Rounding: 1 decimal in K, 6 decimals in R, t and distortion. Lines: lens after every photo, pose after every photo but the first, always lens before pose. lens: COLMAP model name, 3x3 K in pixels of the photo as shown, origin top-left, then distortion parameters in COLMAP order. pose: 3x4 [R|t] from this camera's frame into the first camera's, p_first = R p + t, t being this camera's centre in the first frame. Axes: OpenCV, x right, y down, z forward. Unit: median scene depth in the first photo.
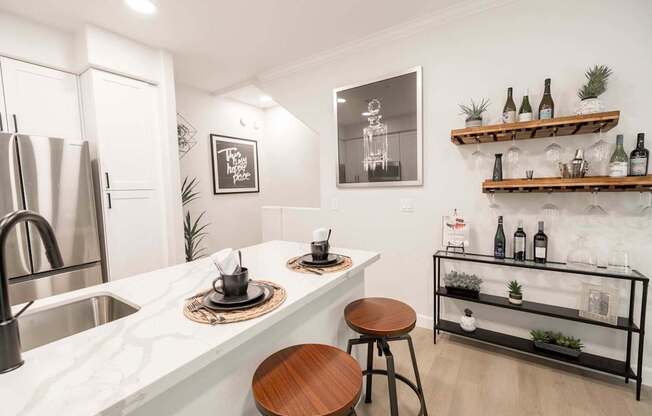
lens RADIAL K [[273.9, 0, 322.1], [0, 273.9, 206.3], [0, 0, 1]] dist [0.000438, -0.000251]
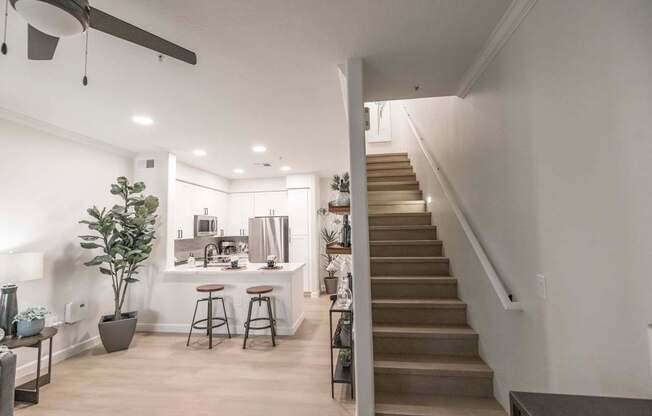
lens RADIAL K [[284.3, 0, 326.0], [0, 284.3, 208.0], [0, 0, 1]] dist [-0.002318, -0.000342]
pose [[0.431937, -0.046709, -0.900693, 1.069354], [-0.055140, 0.995422, -0.078065, -0.076599], [0.900217, 0.083383, 0.427384, 0.102669]]
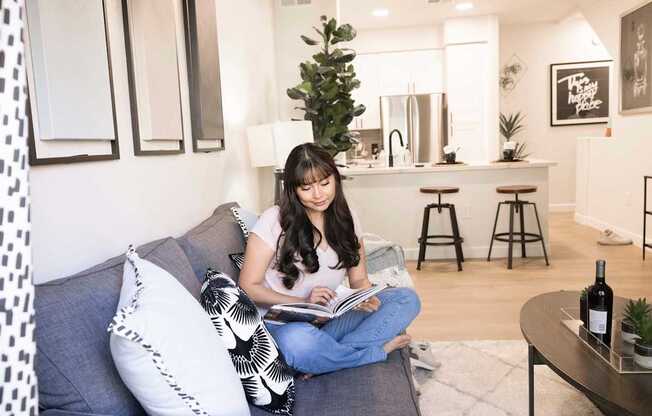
lens RADIAL K [[533.7, 0, 326.0], [0, 533.7, 208.0], [0, 0, 1]] dist [0.006803, 0.002523]
pose [[0.468959, 0.108710, -0.876504, 0.956832], [-0.025859, 0.993661, 0.109405, 0.060044], [0.882841, -0.028641, 0.468798, -0.630352]]
